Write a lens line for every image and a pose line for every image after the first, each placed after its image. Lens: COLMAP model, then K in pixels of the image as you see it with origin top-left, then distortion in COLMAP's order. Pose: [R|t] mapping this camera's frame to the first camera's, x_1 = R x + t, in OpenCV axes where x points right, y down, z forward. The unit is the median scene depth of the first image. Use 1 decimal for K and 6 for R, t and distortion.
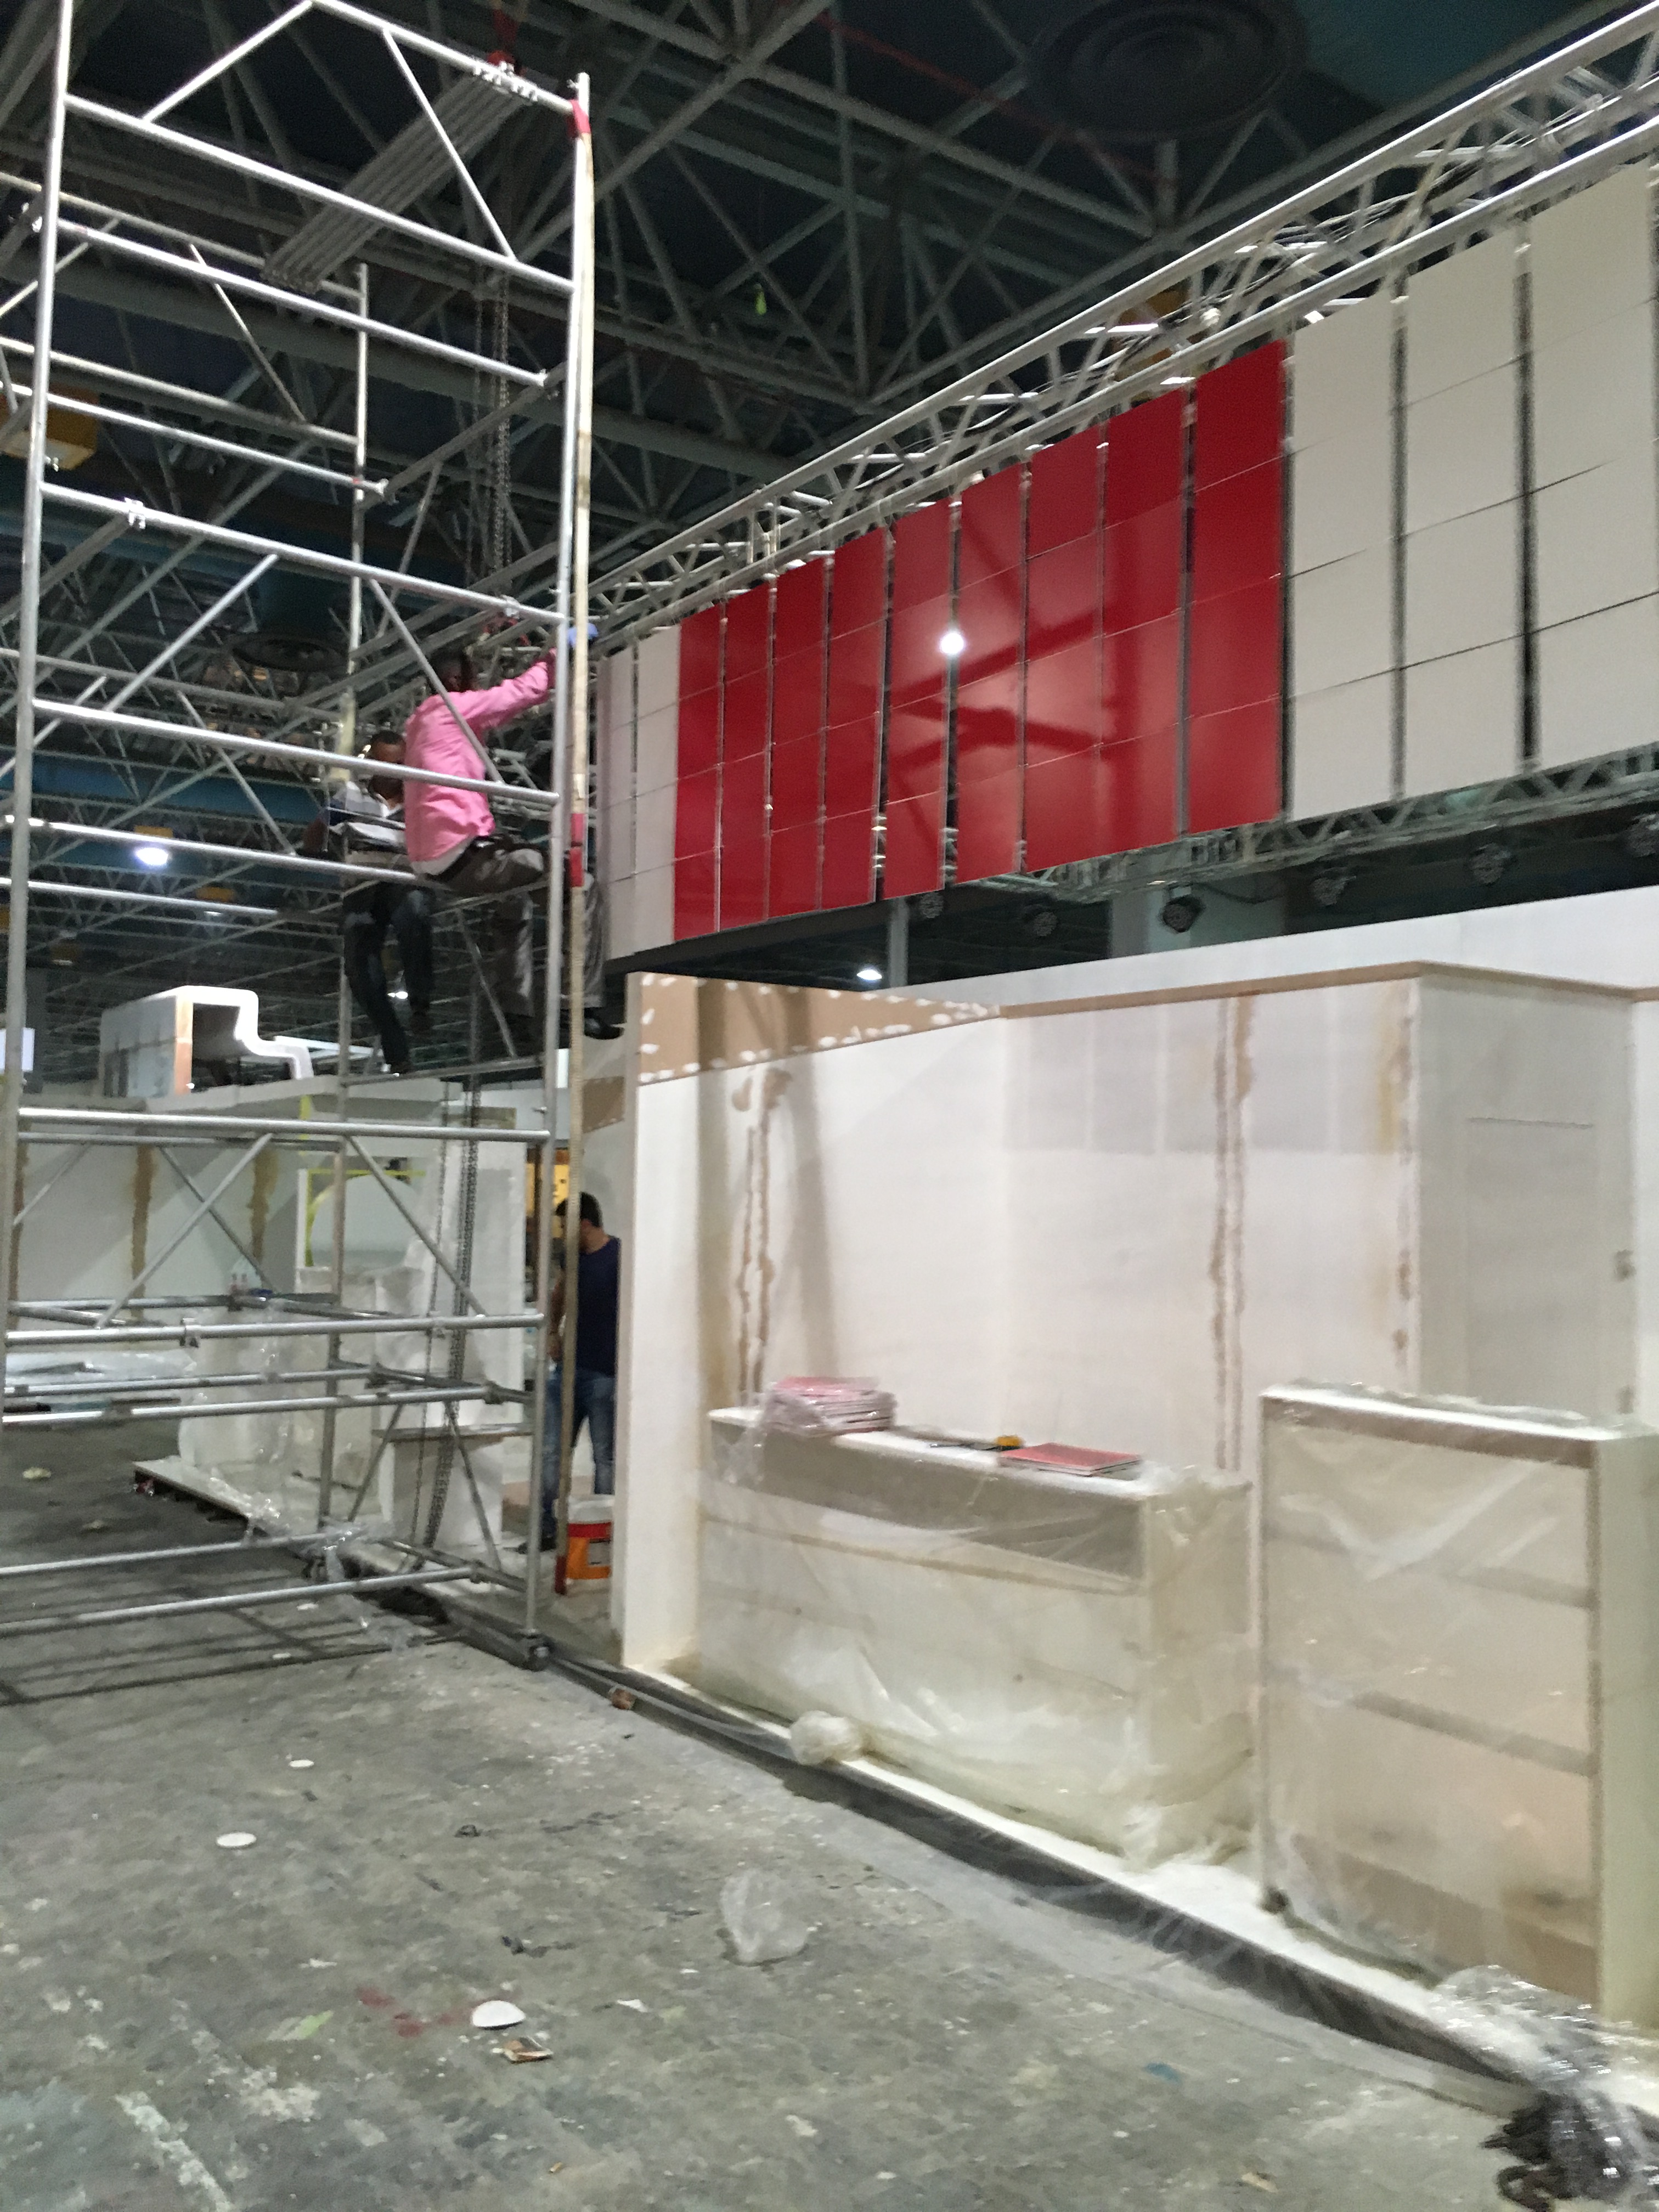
lens RADIAL K [[1888.5, 0, 828.4], [0, 1888.5, 1107.2], [0, 0, 1]] dist [0.050994, -0.003751]
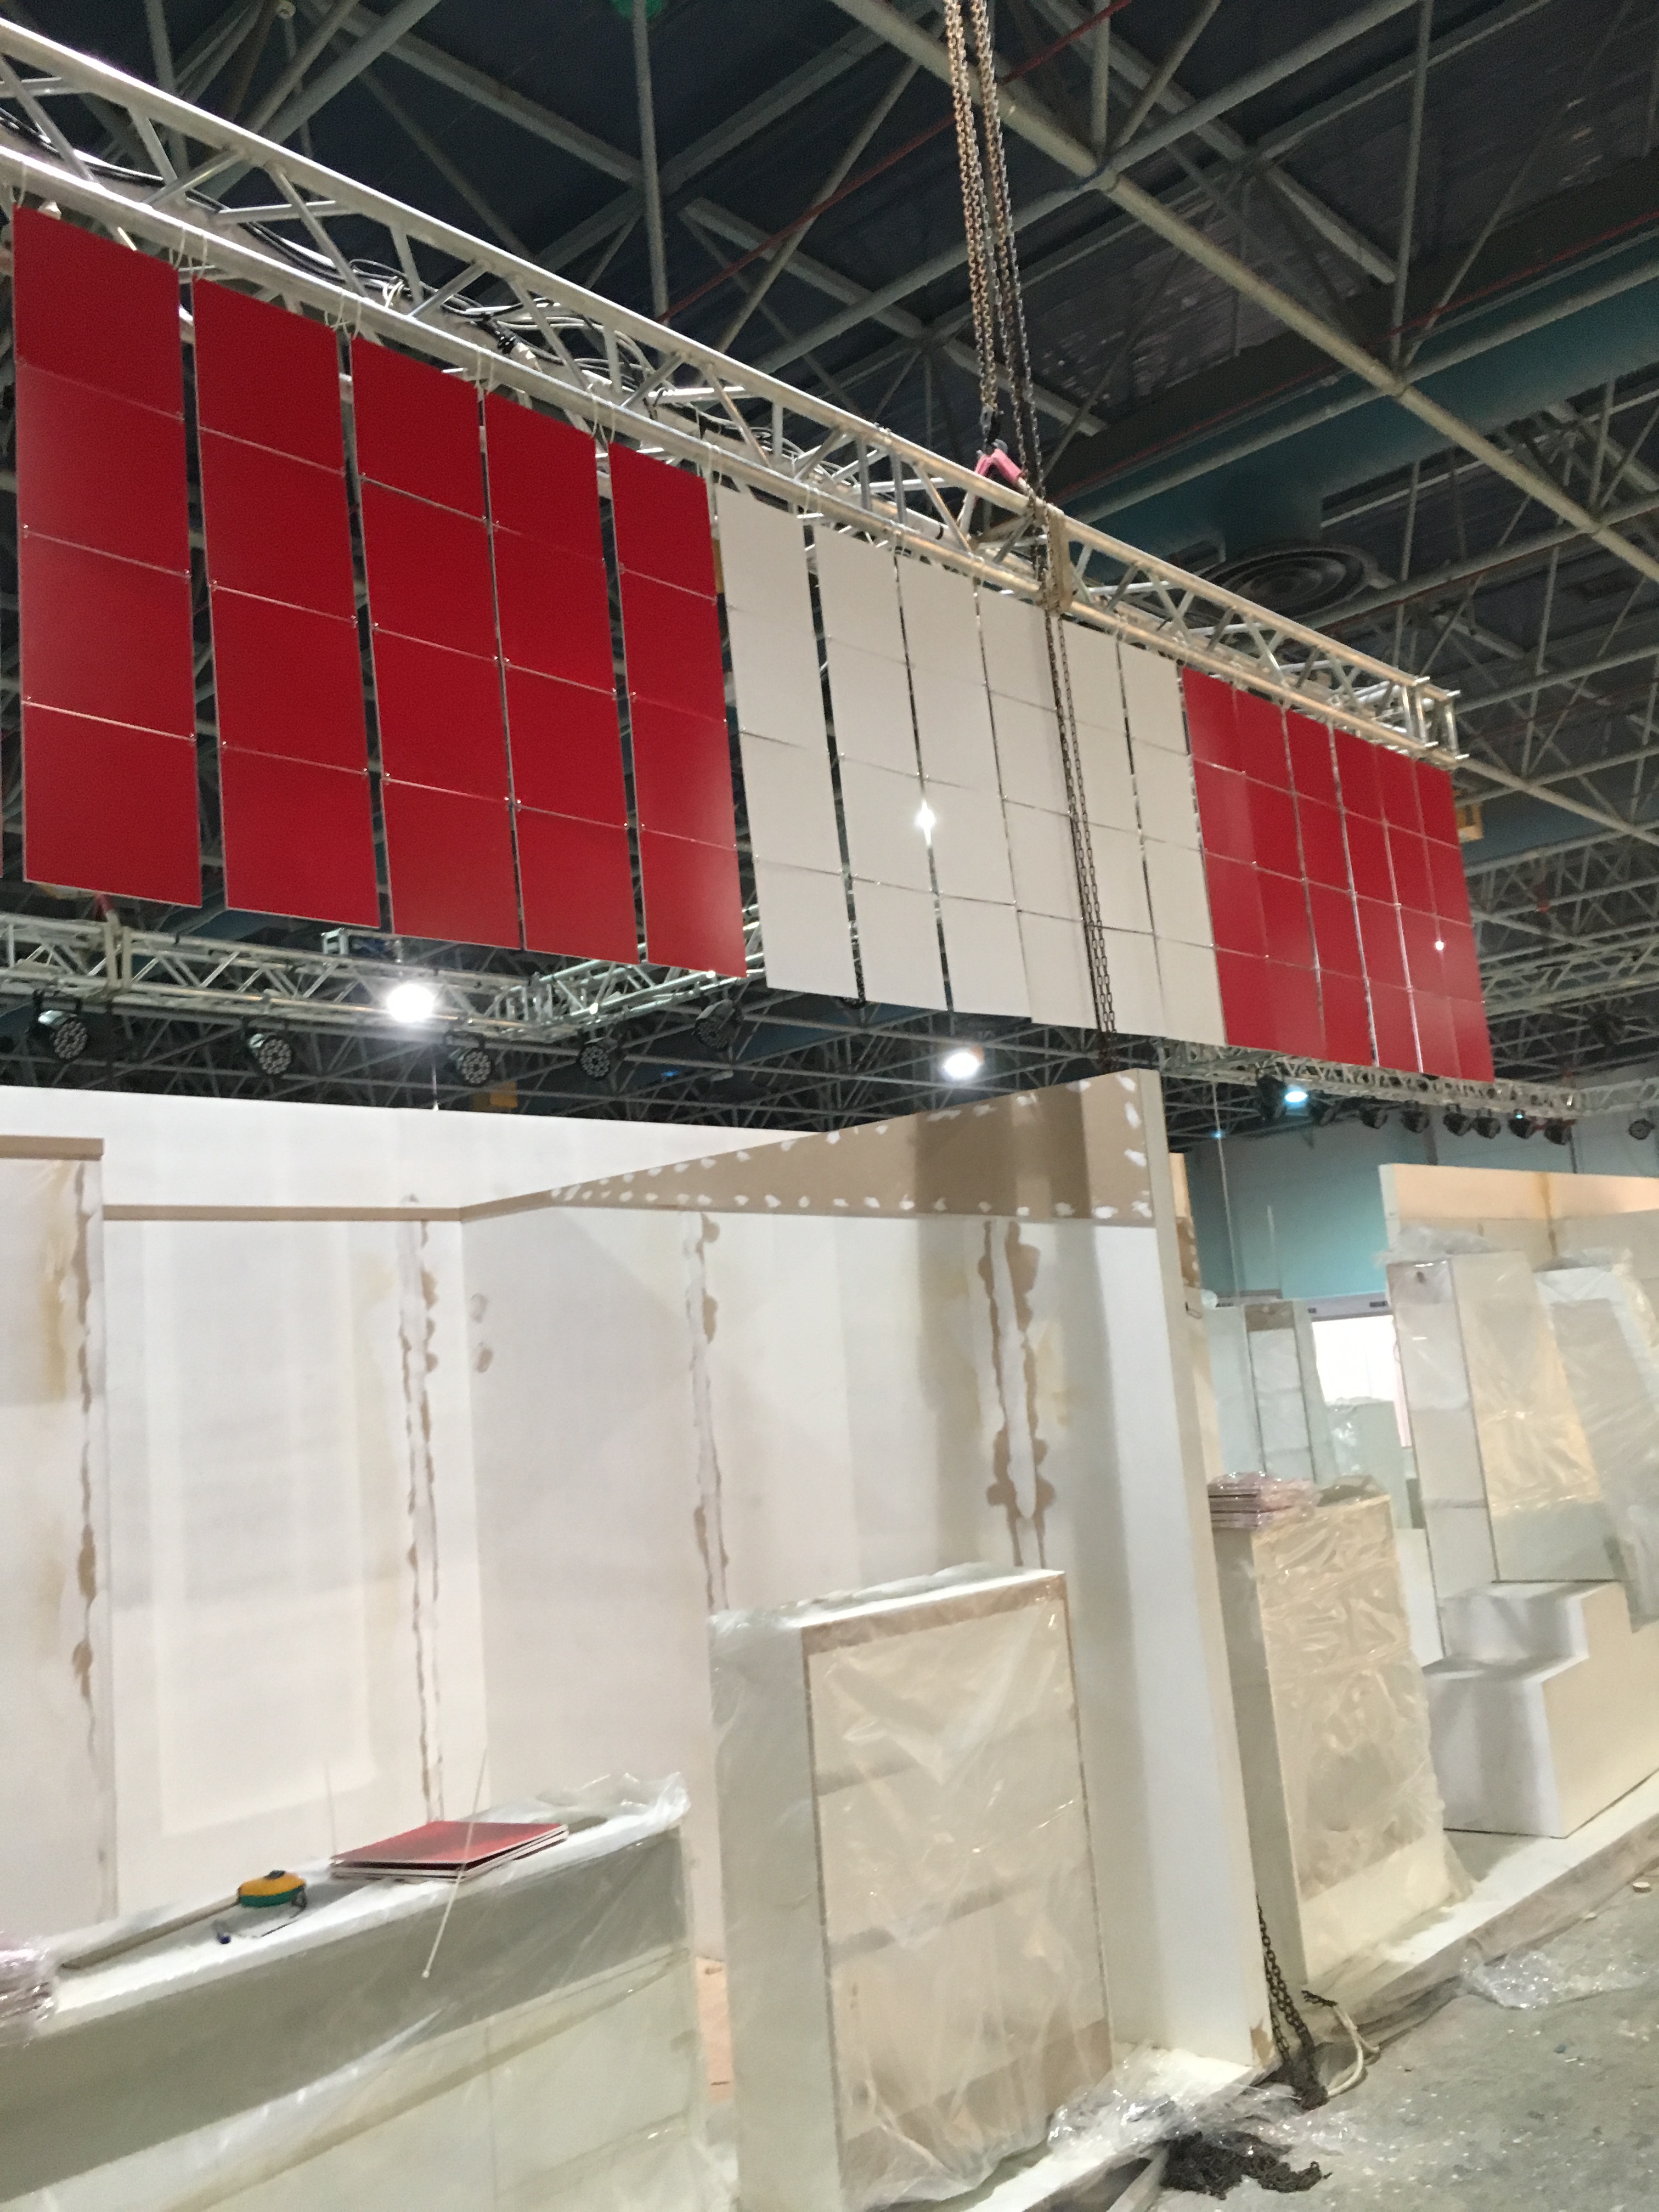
lens RADIAL K [[1888.5, 0, 826.1], [0, 1888.5, 1099.6], [0, 0, 1]] dist [0.050994, -0.003751]
pose [[-0.175258, 0.138006, 0.974802, -0.655961], [0.034733, 0.990377, -0.133966, 0.026209], [-0.983910, 0.010379, -0.178365, 1.131992]]
